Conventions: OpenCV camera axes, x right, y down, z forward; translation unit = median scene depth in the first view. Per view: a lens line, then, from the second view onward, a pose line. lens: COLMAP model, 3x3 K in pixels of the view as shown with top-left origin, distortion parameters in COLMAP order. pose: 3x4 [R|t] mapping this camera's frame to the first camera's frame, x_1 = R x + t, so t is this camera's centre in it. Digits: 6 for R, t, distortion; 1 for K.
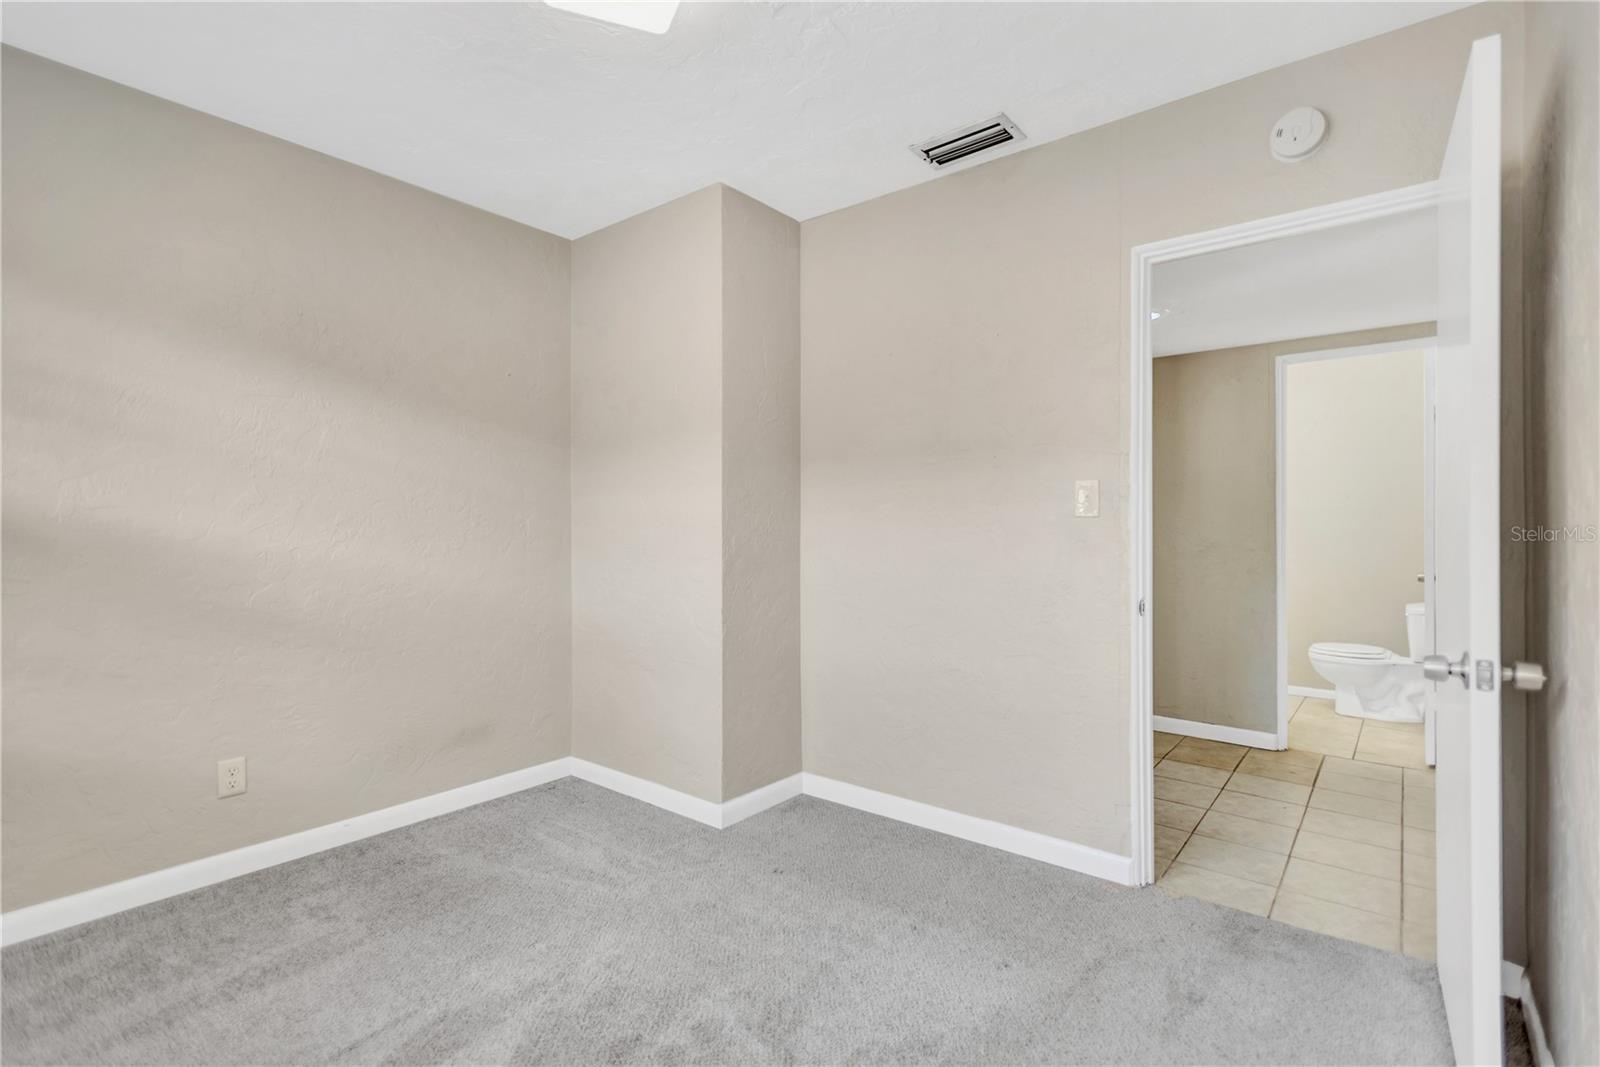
lens RADIAL K [[750.5, 0, 798.0], [0, 750.5, 527.8], [0, 0, 1]] dist [0.001715, -0.000335]
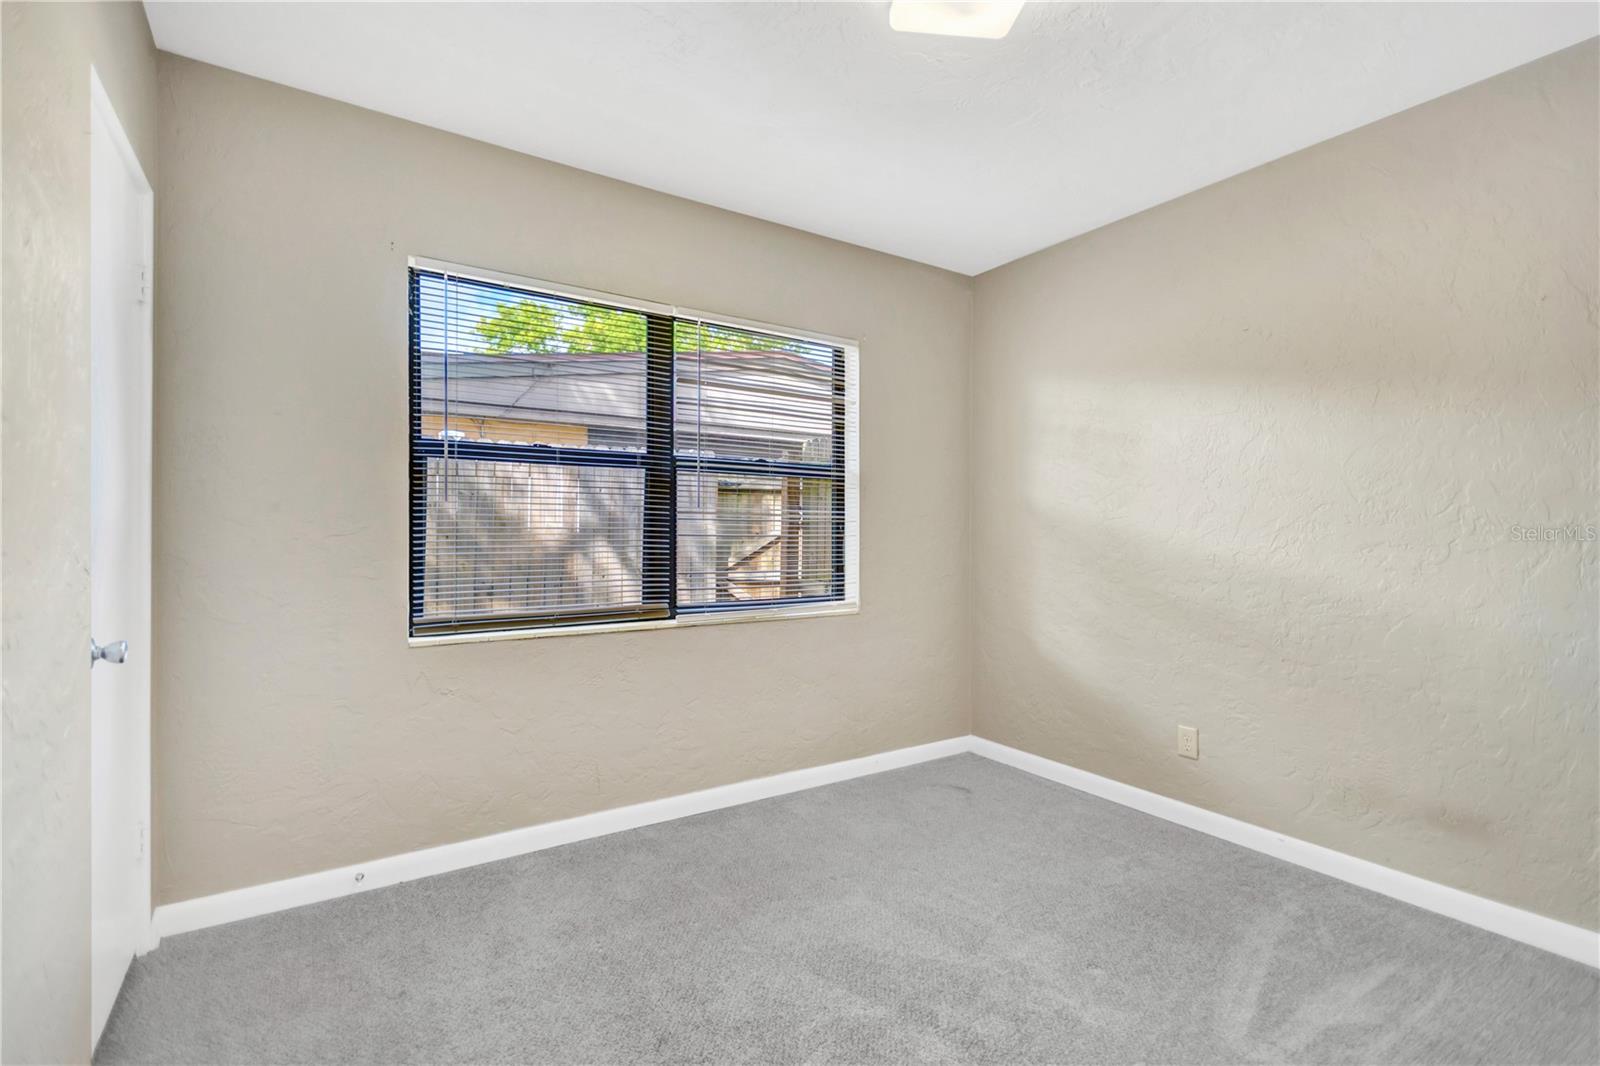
lens RADIAL K [[750.5, 0, 798.0], [0, 750.5, 527.3], [0, 0, 1]] dist [0.001715, -0.000335]
pose [[-0.309009, 0.003593, -0.951052, 0.553907], [-0.007153, 0.999956, 0.006101, -0.009838], [0.951032, 0.008688, -0.308970, 0.756515]]
